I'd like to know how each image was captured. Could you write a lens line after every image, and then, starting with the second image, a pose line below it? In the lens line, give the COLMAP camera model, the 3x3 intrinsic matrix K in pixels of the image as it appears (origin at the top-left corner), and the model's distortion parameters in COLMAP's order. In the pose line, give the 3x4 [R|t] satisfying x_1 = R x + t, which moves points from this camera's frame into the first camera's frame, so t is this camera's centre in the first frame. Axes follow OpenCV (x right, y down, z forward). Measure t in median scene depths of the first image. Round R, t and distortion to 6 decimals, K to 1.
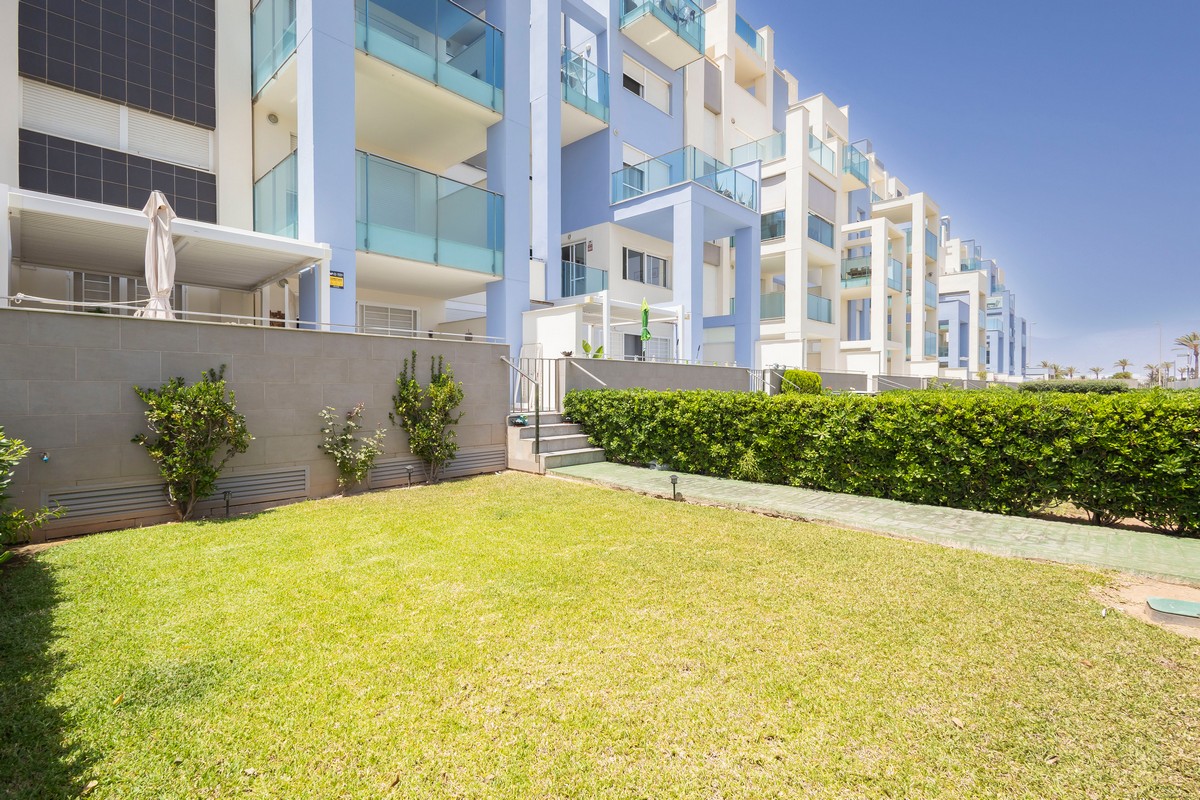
lens RADIAL K [[556.8, 0, 598.4], [0, 556.8, 393.8], [0, 0, 1]] dist [0.004235, -0.000579]
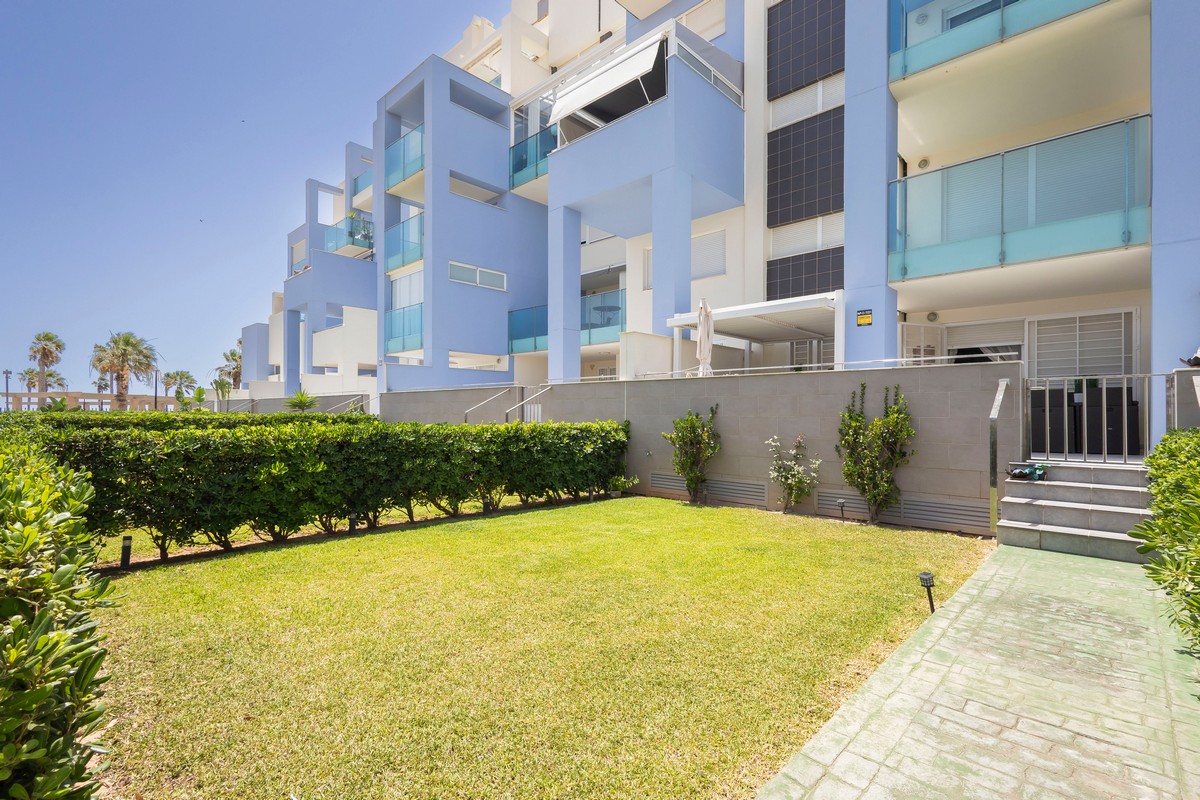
lens RADIAL K [[556.8, 0, 583.8], [0, 556.8, 404.0], [0, 0, 1]] dist [0.004235, -0.000579]
pose [[-0.031708, -0.015599, -0.999375, 0.581560], [-0.013858, 0.999789, -0.015166, -0.017417], [0.999401, 0.013368, -0.031917, 0.487352]]
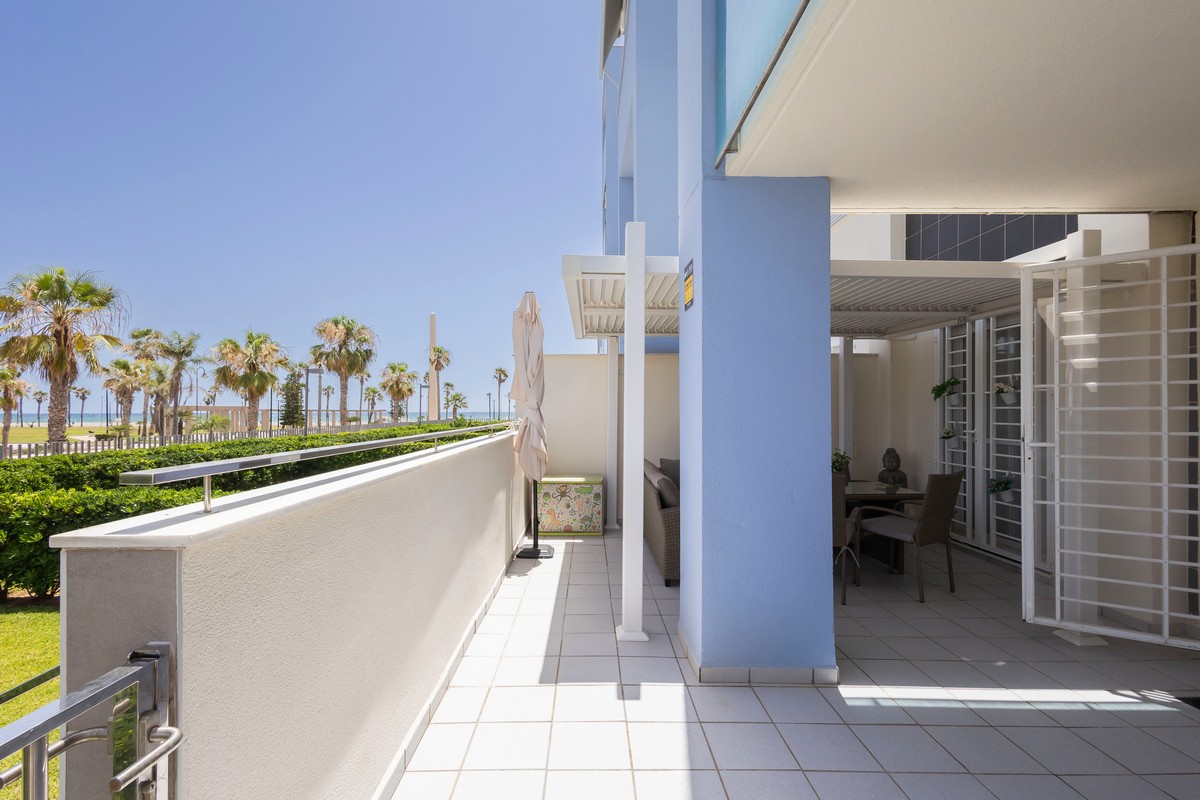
lens RADIAL K [[556.8, 0, 604.3], [0, 556.8, 398.8], [0, 0, 1]] dist [0.004235, -0.000579]
pose [[-0.729262, -0.015887, -0.684050, -0.150160], [-0.007683, 0.999858, -0.015031, -0.114443], [0.684191, -0.005706, -0.729280, 1.206085]]
